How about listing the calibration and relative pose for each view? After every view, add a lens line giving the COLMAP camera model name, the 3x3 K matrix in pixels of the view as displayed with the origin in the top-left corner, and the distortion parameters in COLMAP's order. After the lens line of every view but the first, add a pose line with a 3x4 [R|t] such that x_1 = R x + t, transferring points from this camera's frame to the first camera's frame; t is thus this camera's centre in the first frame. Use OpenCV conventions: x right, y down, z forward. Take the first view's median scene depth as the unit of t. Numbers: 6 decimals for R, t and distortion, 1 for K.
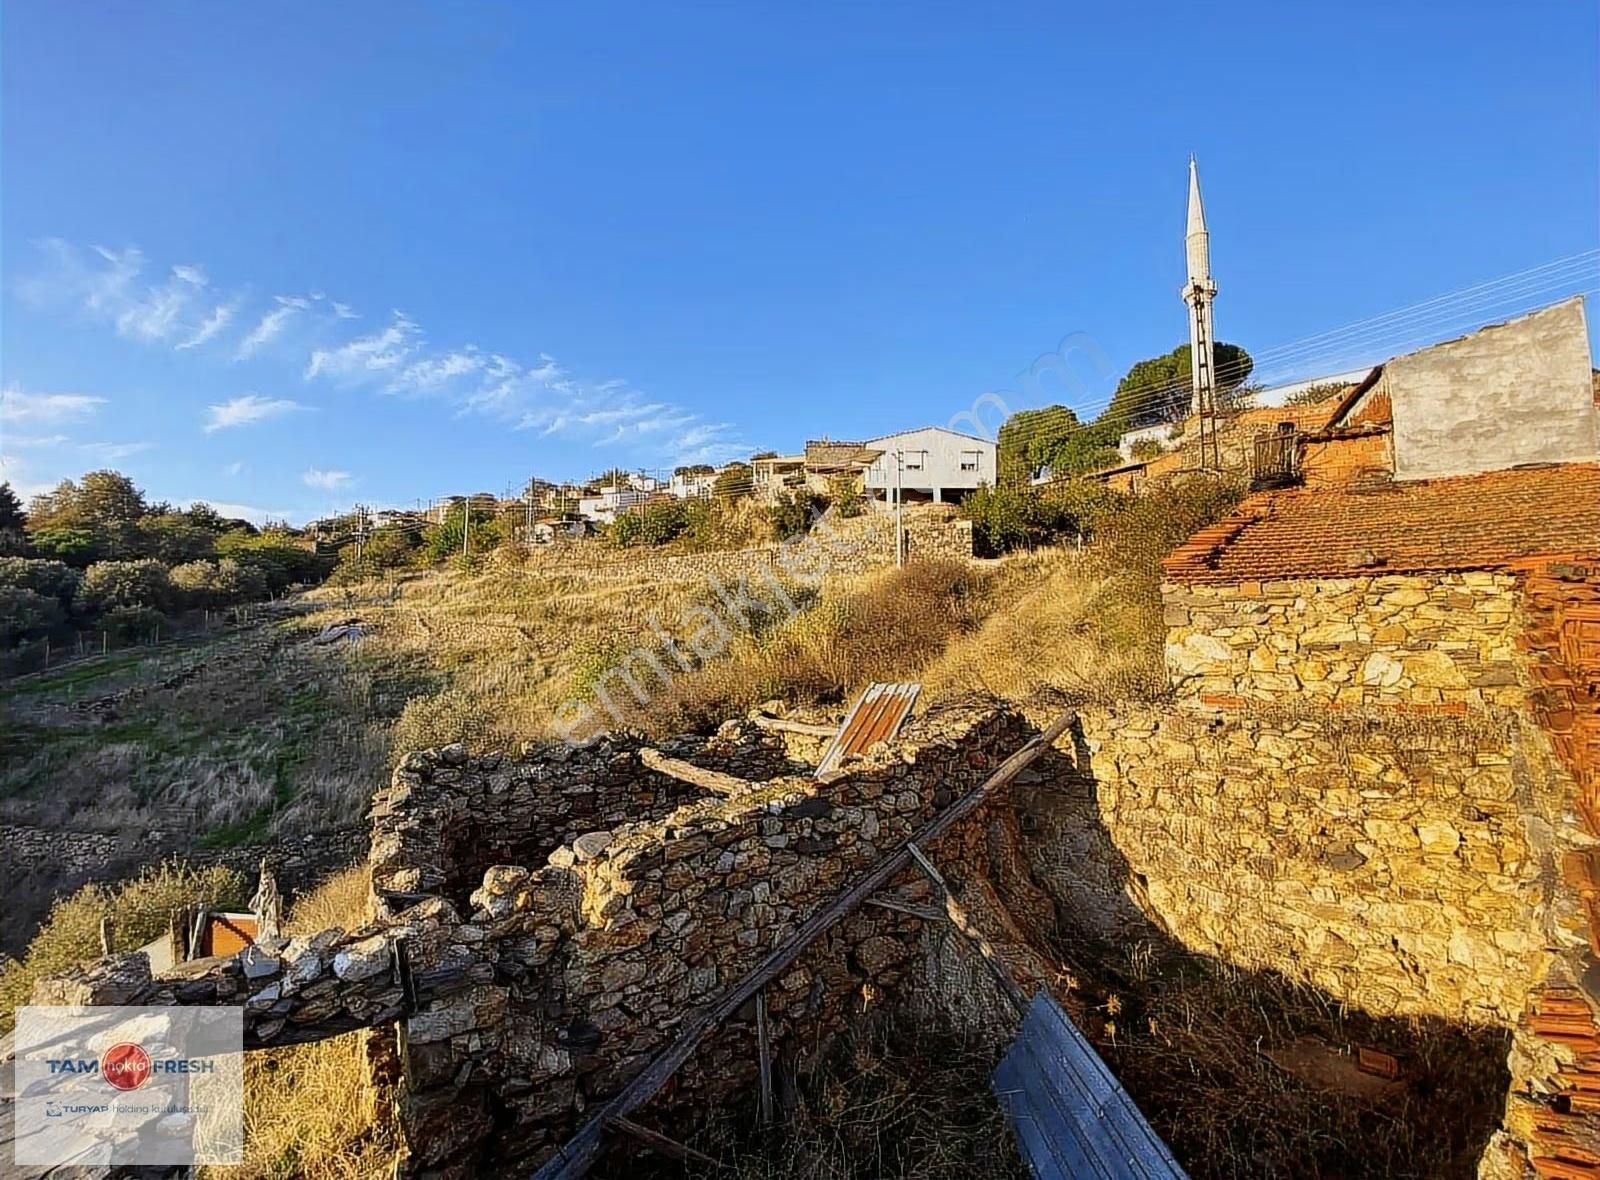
lens RADIAL K [[643.7, 0, 794.3], [0, 643.7, 587.3], [0, 0, 1]] dist [0.010384, -0.015676]
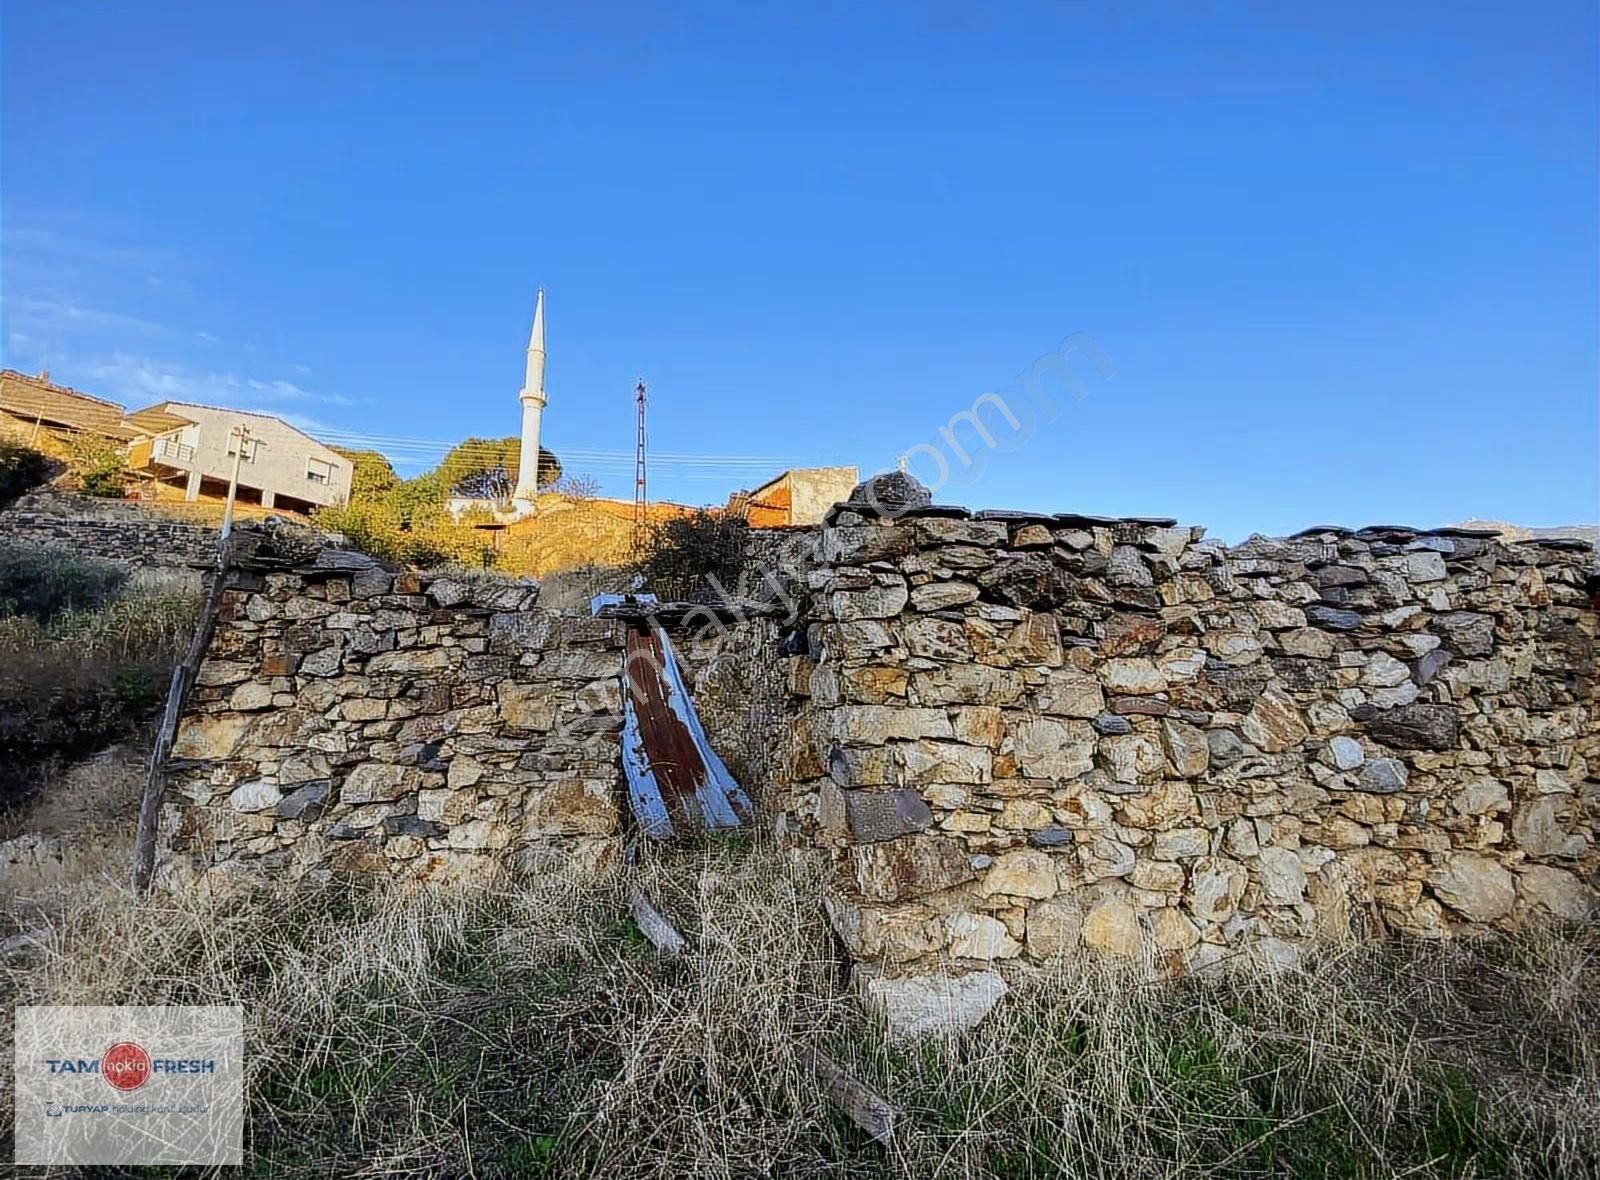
lens RADIAL K [[643.7, 0, 801.5], [0, 643.7, 586.4], [0, 0, 1]] dist [0.010384, -0.015676]
pose [[0.480127, 0.159598, 0.862558, -0.469493], [-0.044692, 0.986483, -0.157650, 0.211834], [-0.876060, 0.037143, 0.480770, 0.136628]]
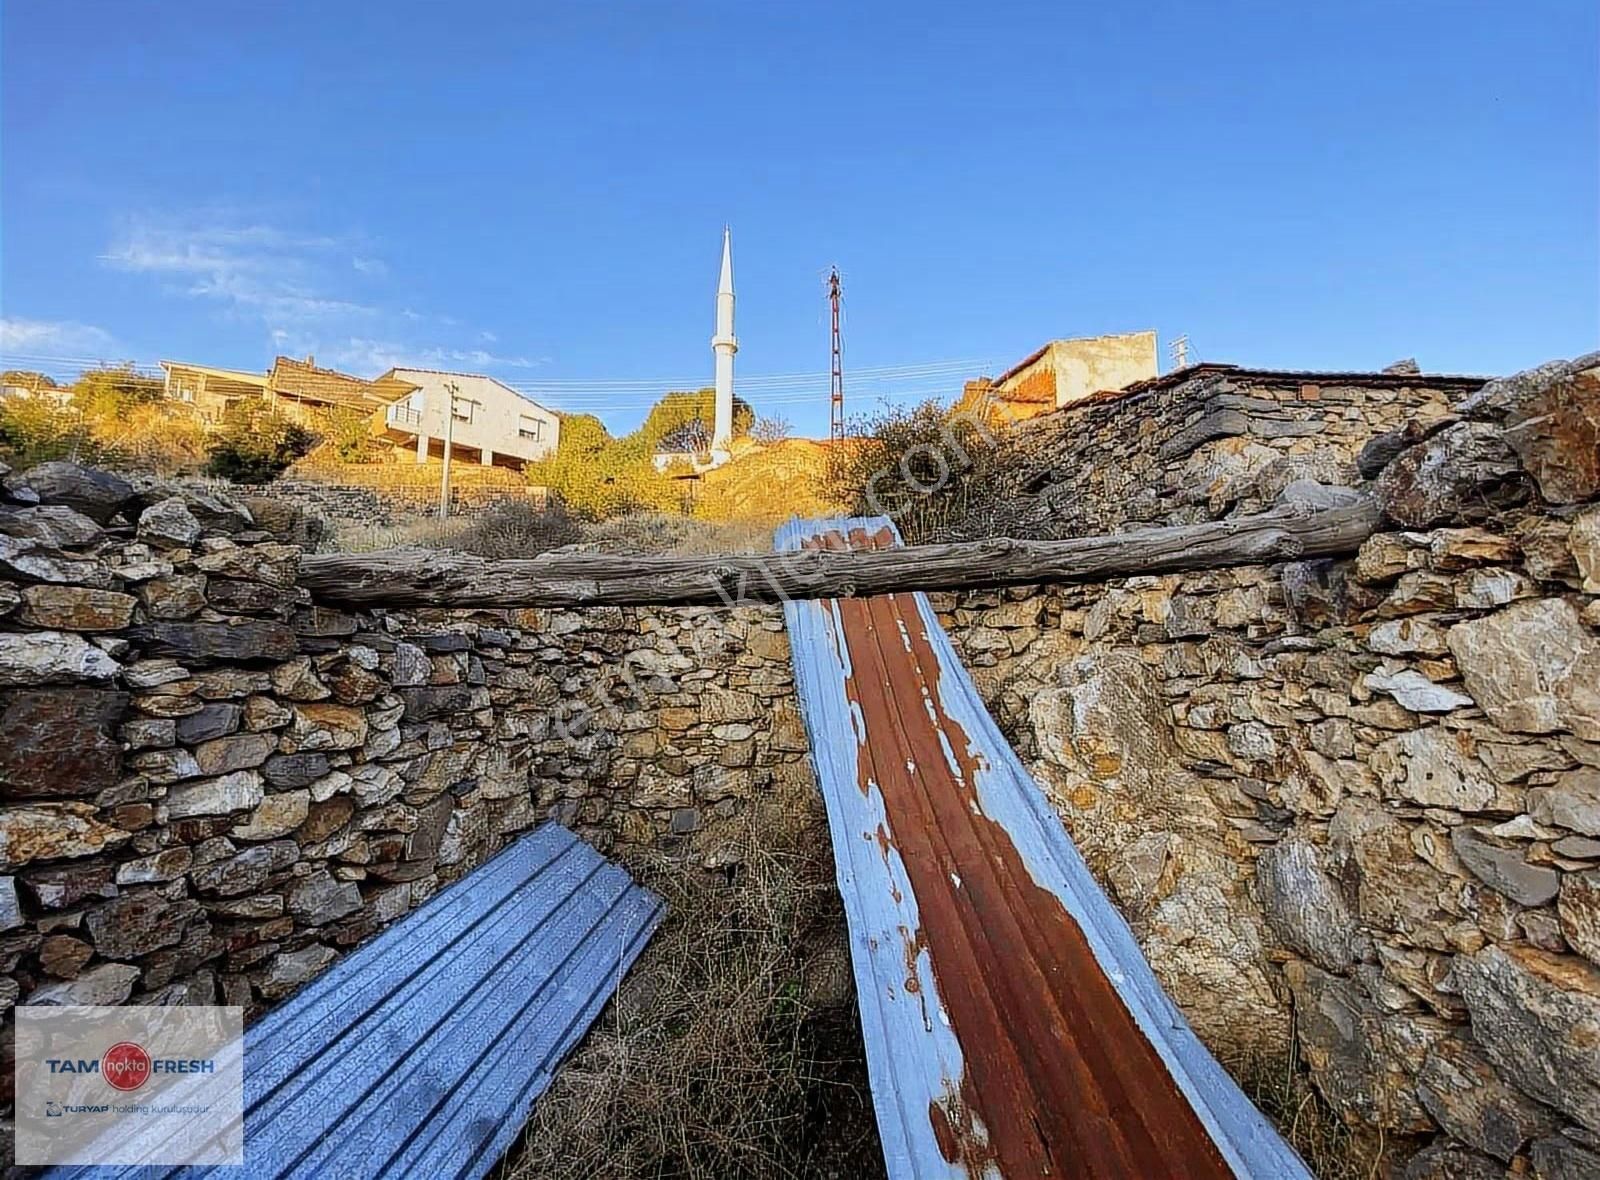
lens RADIAL K [[643.7, 0, 804.8], [0, 643.7, 582.4], [0, 0, 1]] dist [0.010384, -0.015676]
pose [[0.711869, 0.087088, 0.696892, -0.185169], [-0.054919, 0.996146, -0.068386, 0.178077], [-0.700161, 0.010409, 0.713909, 0.427554]]
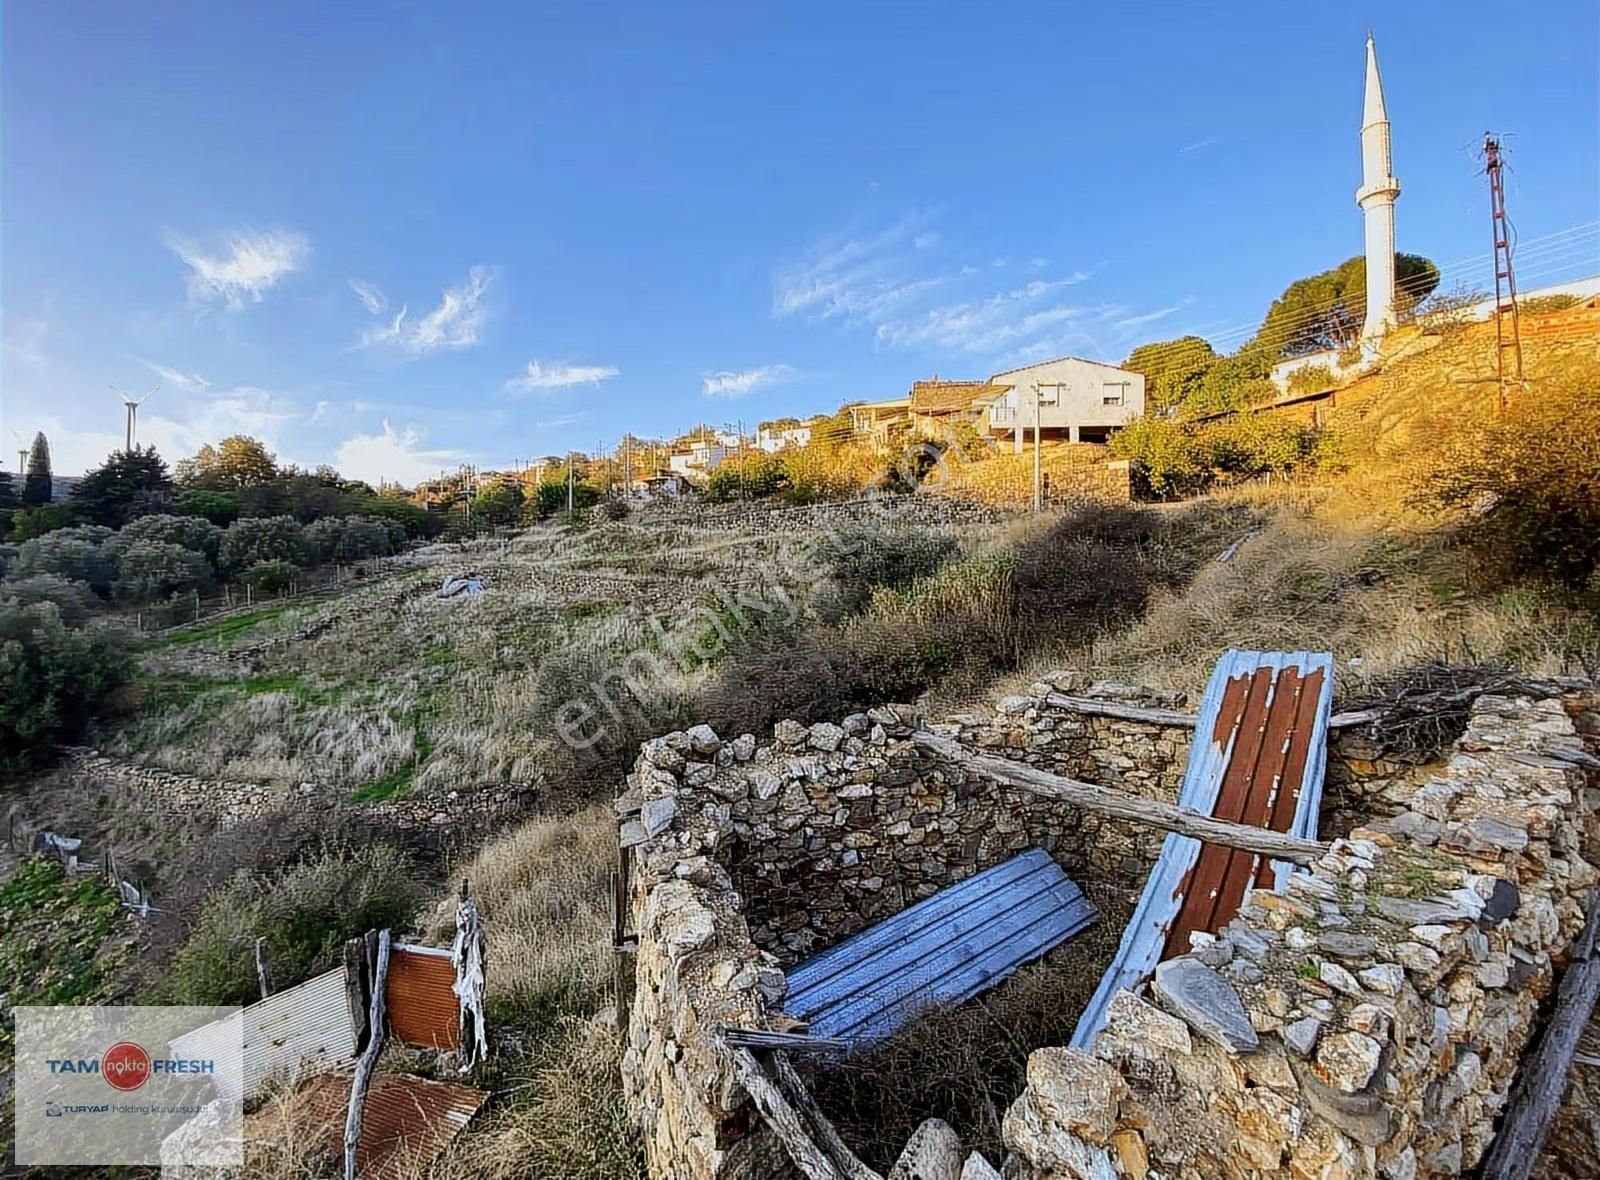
lens RADIAL K [[643.7, 0, 795.6], [0, 643.7, 589.3], [0, 0, 1]] dist [0.010384, -0.015676]
pose [[0.992872, 0.003623, -0.119132, -0.192604], [0.004679, 0.997583, 0.069330, 0.024963], [0.119095, -0.069393, 0.990455, 0.182979]]
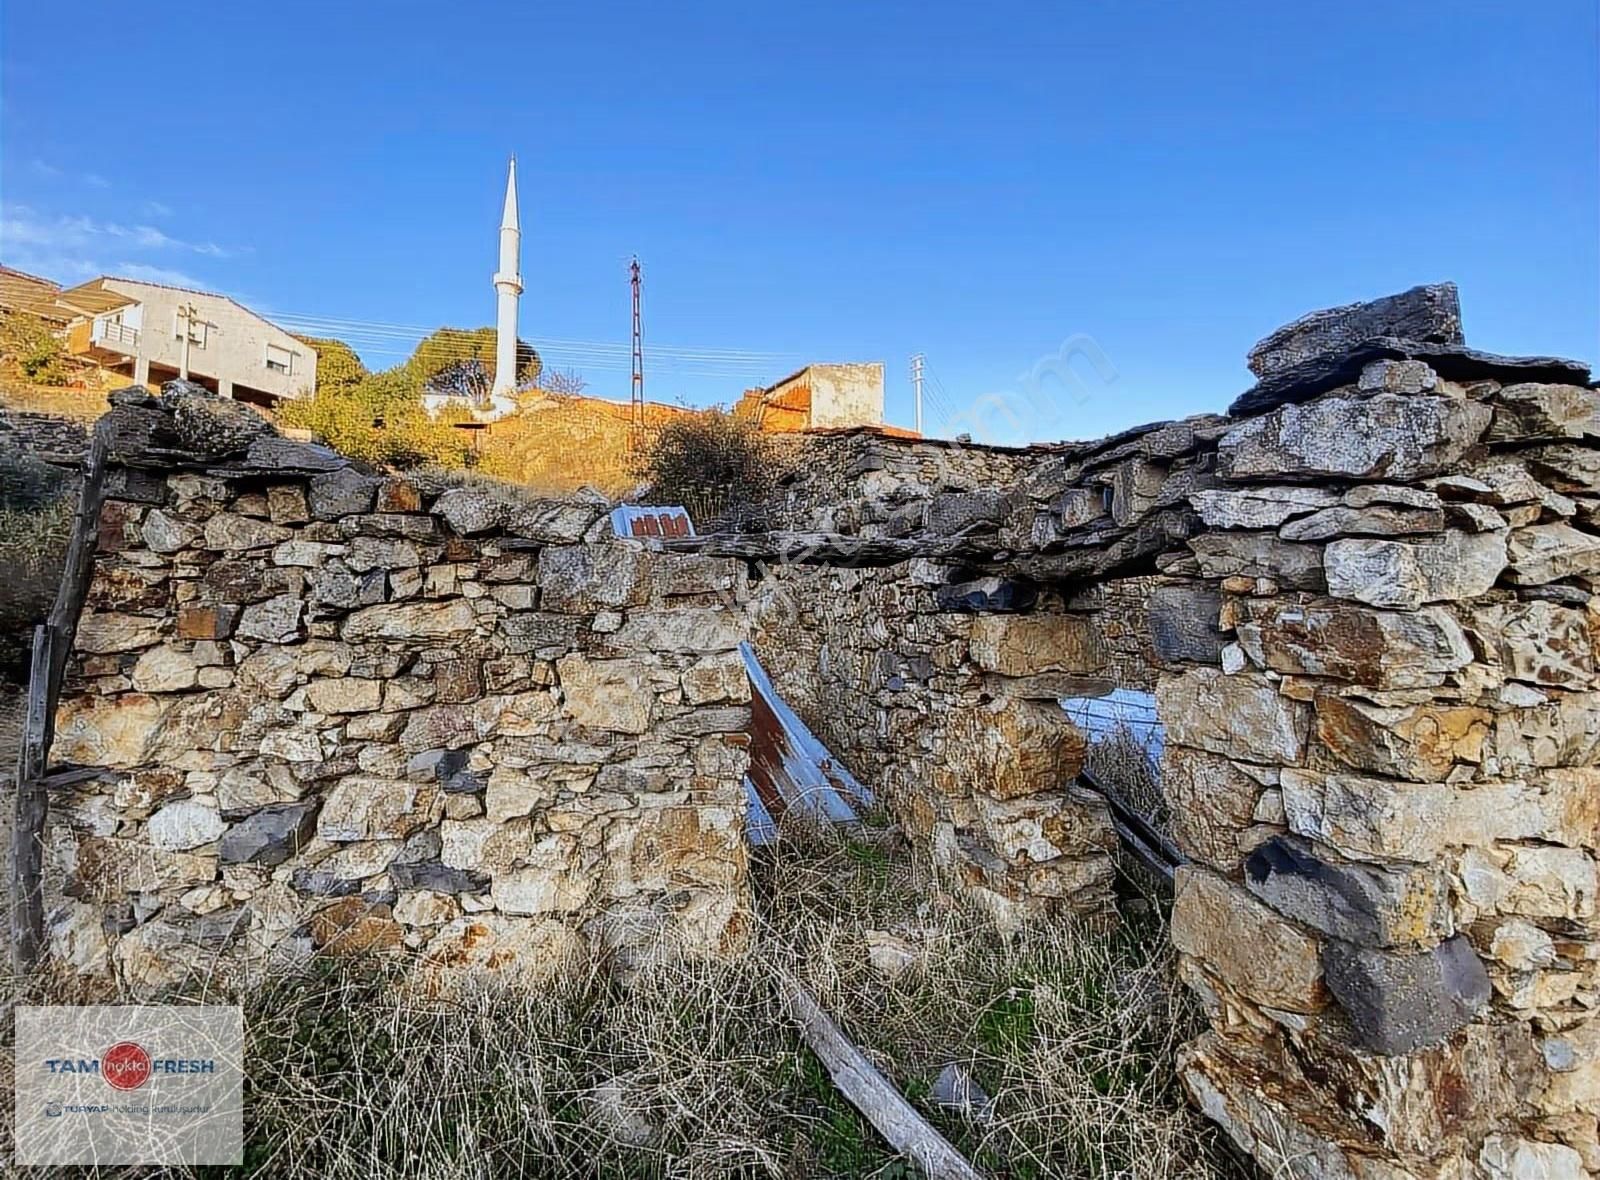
lens RADIAL K [[643.7, 0, 799.8], [0, 643.7, 584.6], [0, 0, 1]] dist [0.010384, -0.015676]
pose [[0.460287, 0.046317, 0.886561, -0.408361], [-0.059351, 0.998009, -0.021325, 0.193948], [-0.885784, -0.042802, 0.462119, 0.254413]]
